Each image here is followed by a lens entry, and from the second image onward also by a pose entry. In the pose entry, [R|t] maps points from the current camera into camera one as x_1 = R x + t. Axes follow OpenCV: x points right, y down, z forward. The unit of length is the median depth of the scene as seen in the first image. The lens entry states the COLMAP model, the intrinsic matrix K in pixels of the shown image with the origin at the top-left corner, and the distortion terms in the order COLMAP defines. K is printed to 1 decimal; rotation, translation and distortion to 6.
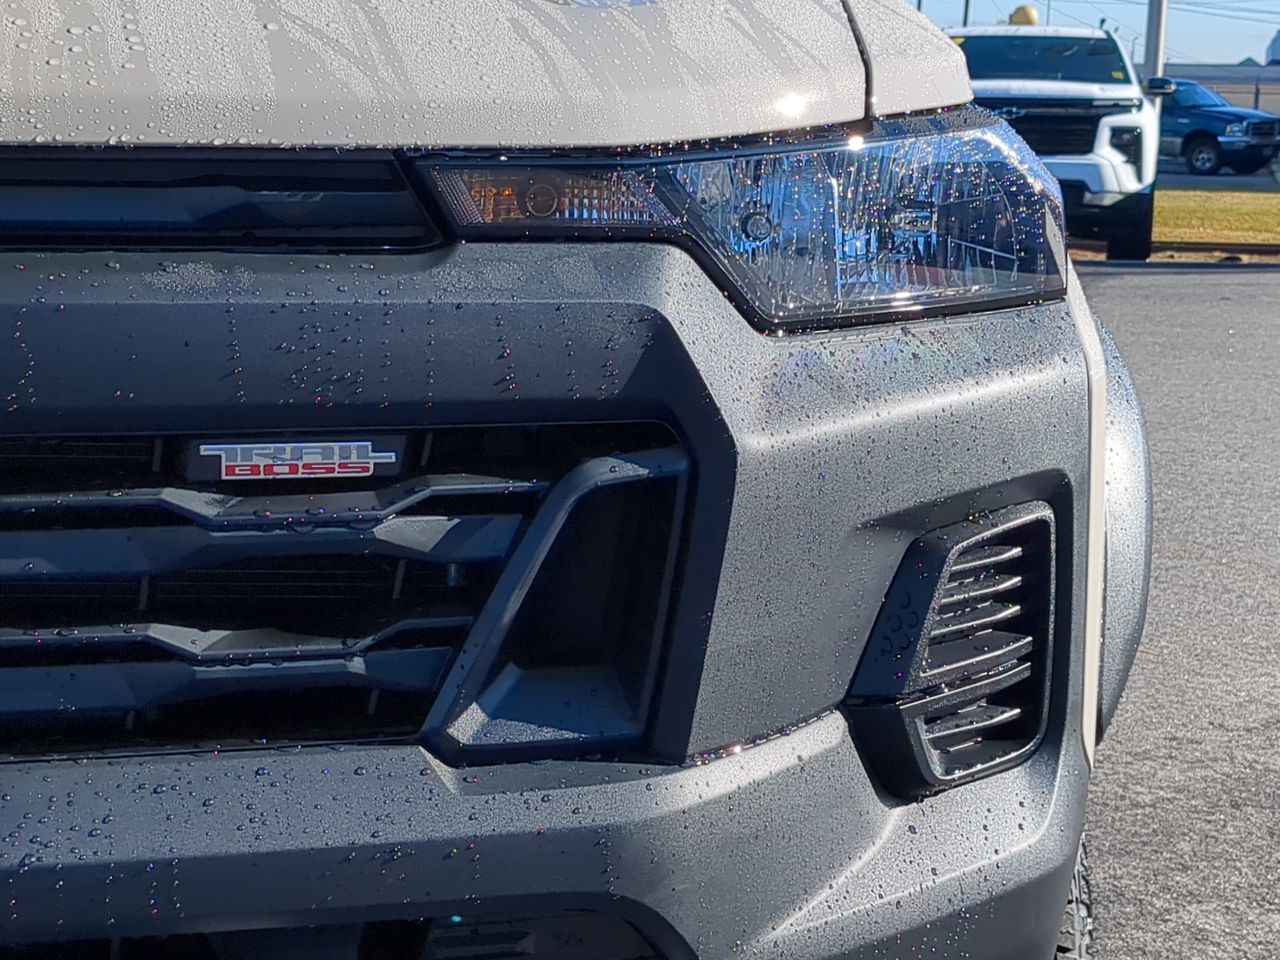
lens RADIAL K [[2352.1, 0, 640.0], [0, 2352.1, 480.0], [0, 0, 1]] dist [0.090917, 0.040013]
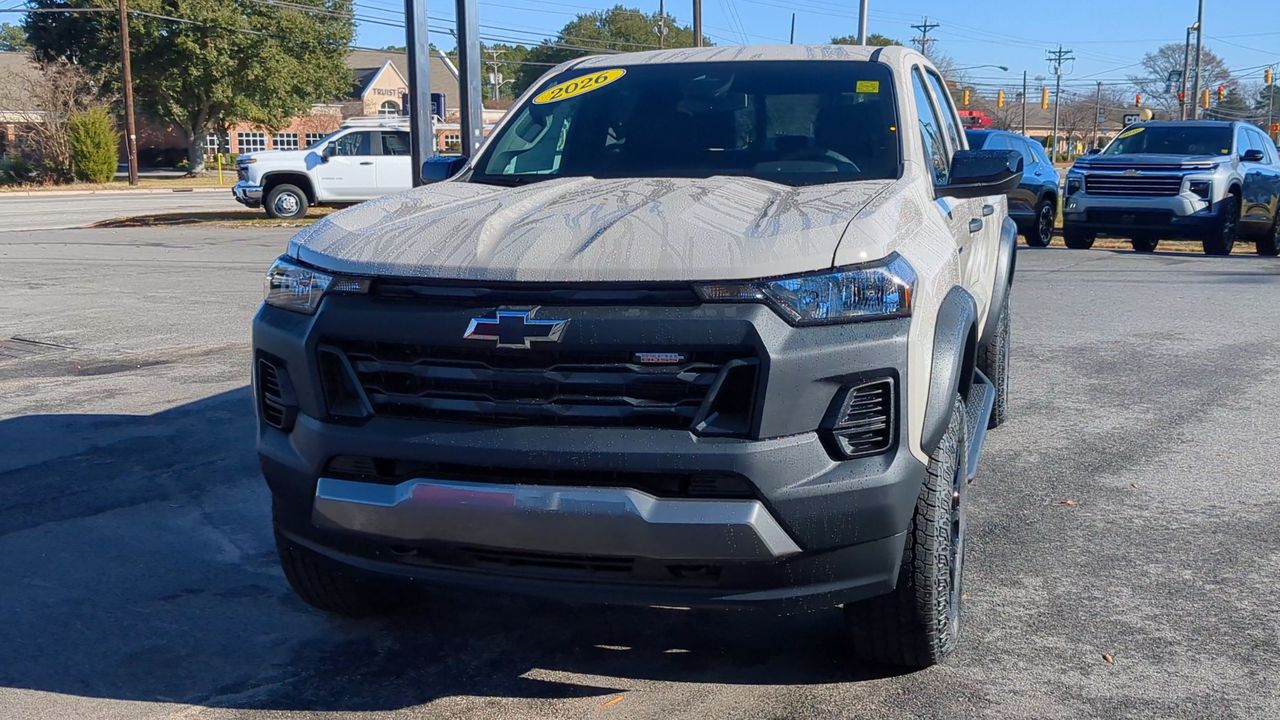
lens RADIAL K [[1360.9, 0, 621.6], [0, 1360.9, 364.4], [0, 0, 1]] dist [0.081430, -0.232068]
pose [[0.918602, 0.029277, -0.394098, 0.648166], [-0.033957, 0.999411, -0.004907, 0.015300], [0.393722, 0.017890, 0.919055, -1.057867]]
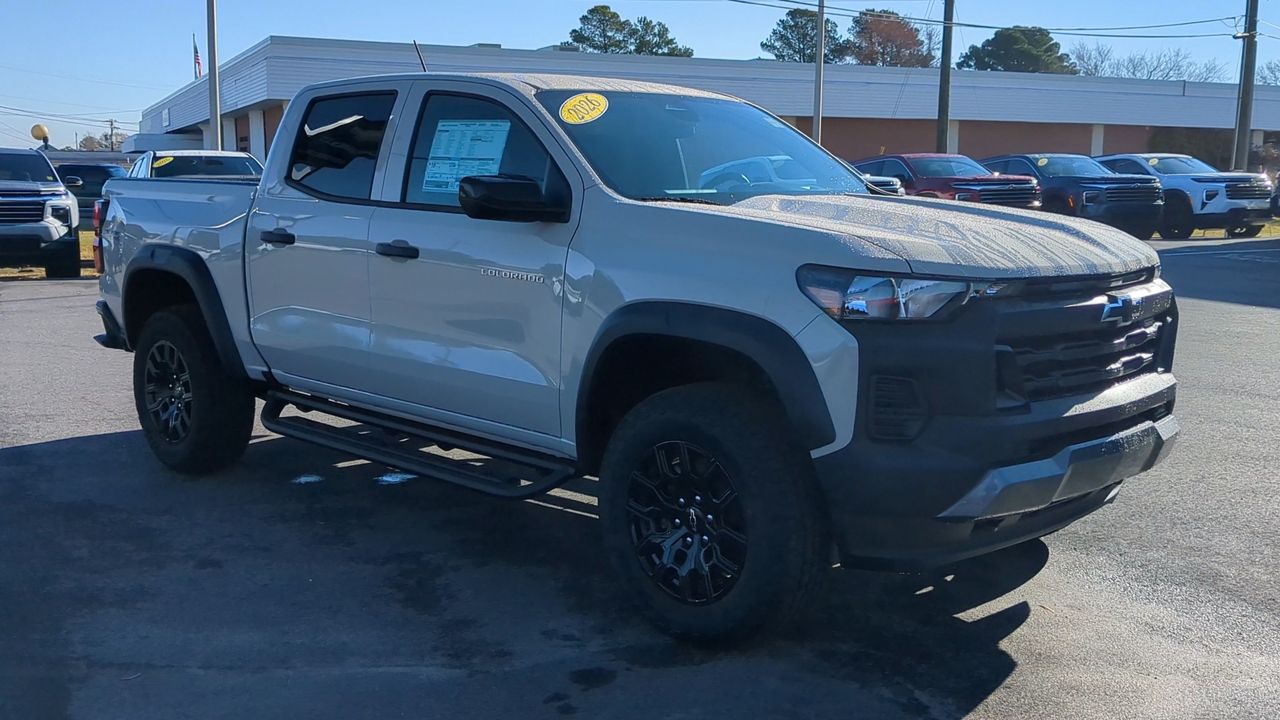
lens RADIAL K [[1360.9, 0, 621.6], [0, 1360.9, 364.4], [0, 0, 1]] dist [0.081430, -0.232068]
pose [[0.778651, -0.100564, 0.619347, -2.800477], [0.111958, 0.993500, 0.020560, -0.103579], [-0.617389, 0.053331, 0.784848, -0.675481]]
